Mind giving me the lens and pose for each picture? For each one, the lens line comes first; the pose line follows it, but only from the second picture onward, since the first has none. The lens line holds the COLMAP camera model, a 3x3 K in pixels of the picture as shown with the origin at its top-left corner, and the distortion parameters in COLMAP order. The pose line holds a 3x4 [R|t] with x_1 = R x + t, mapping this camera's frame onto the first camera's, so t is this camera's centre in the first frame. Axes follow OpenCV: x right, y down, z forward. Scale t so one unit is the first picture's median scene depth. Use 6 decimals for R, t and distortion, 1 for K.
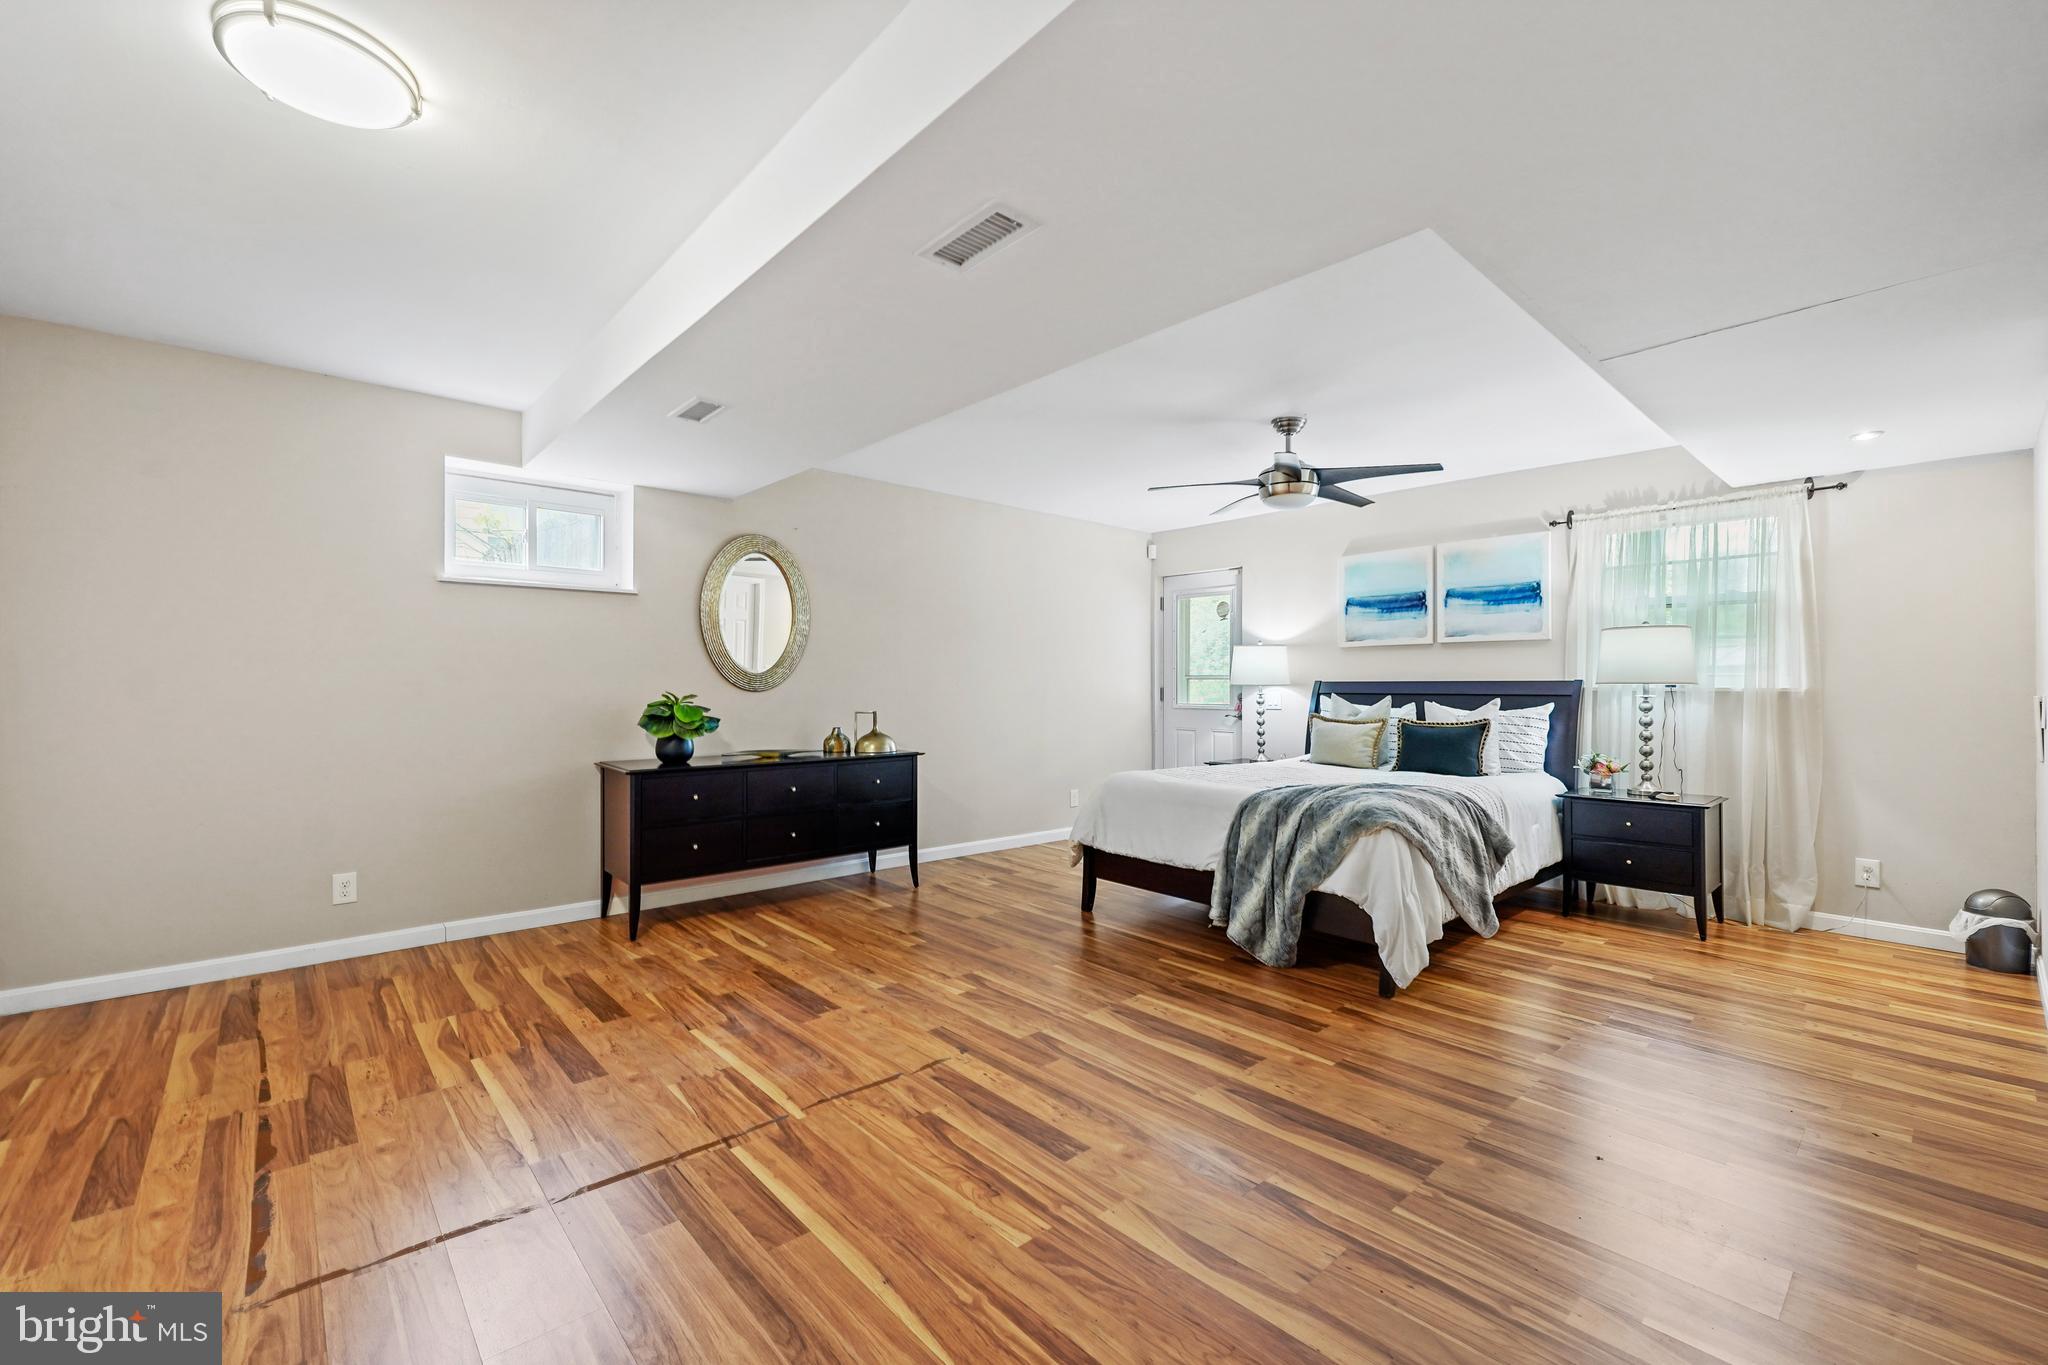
lens RADIAL K [[829.5, 0, 1028.3], [0, 829.5, 687.2], [0, 0, 1]] dist [0.000925, -0.000181]
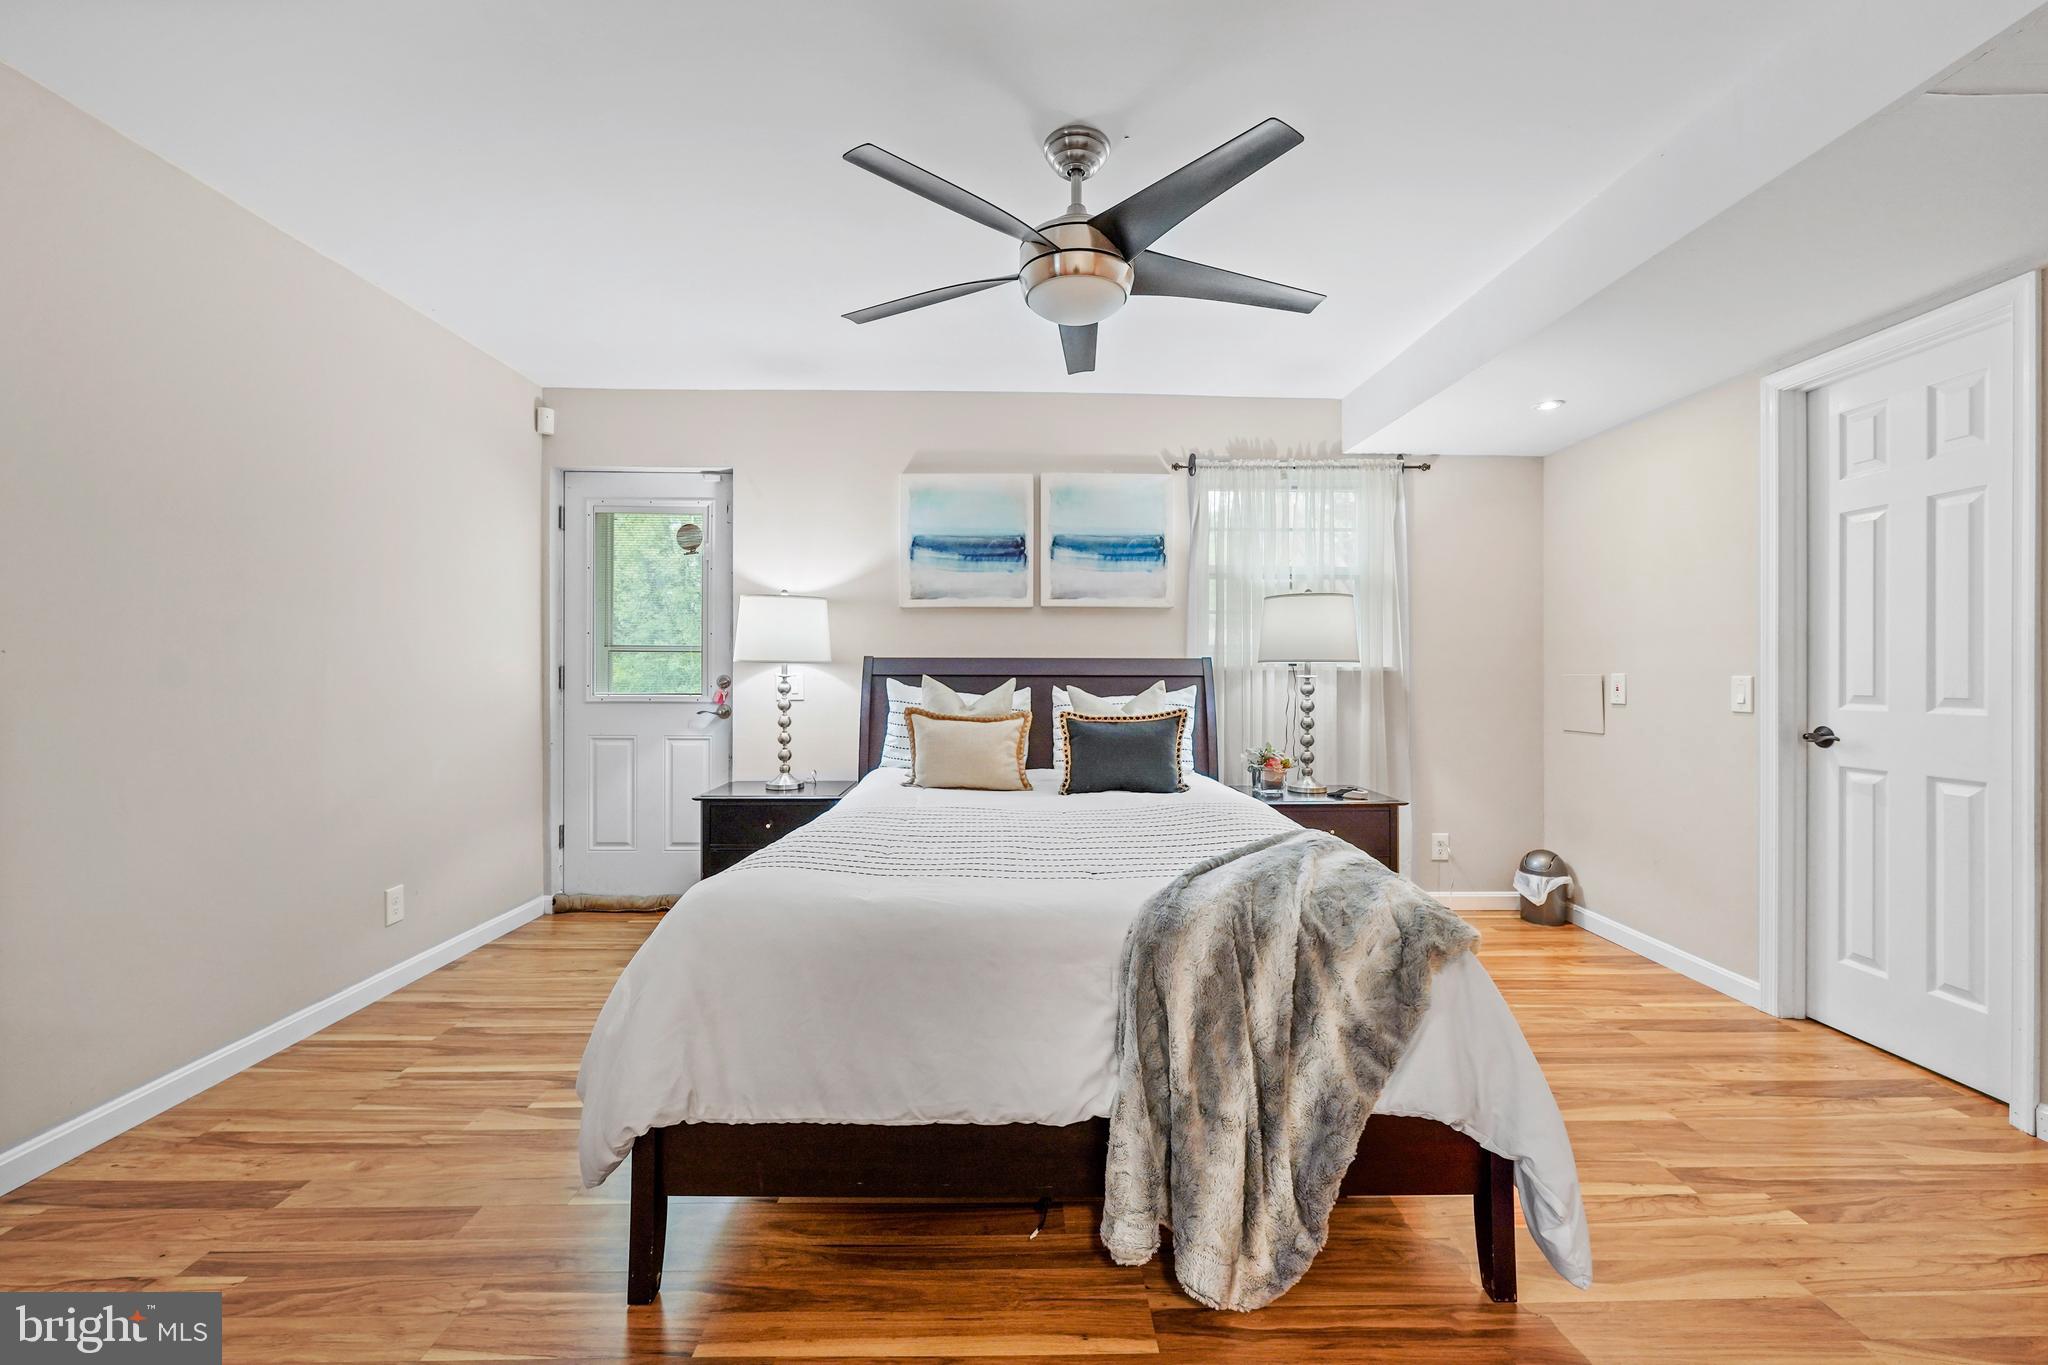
lens RADIAL K [[829.5, 0, 1033.5], [0, 829.5, 668.7], [0, 0, 1]] dist [0.000925, -0.000181]
pose [[0.658965, -0.001254, 0.752173, -0.073931], [-0.001048, 0.999996, 0.002586, 0.000515], [-0.752173, -0.002493, 0.658961, 0.549292]]
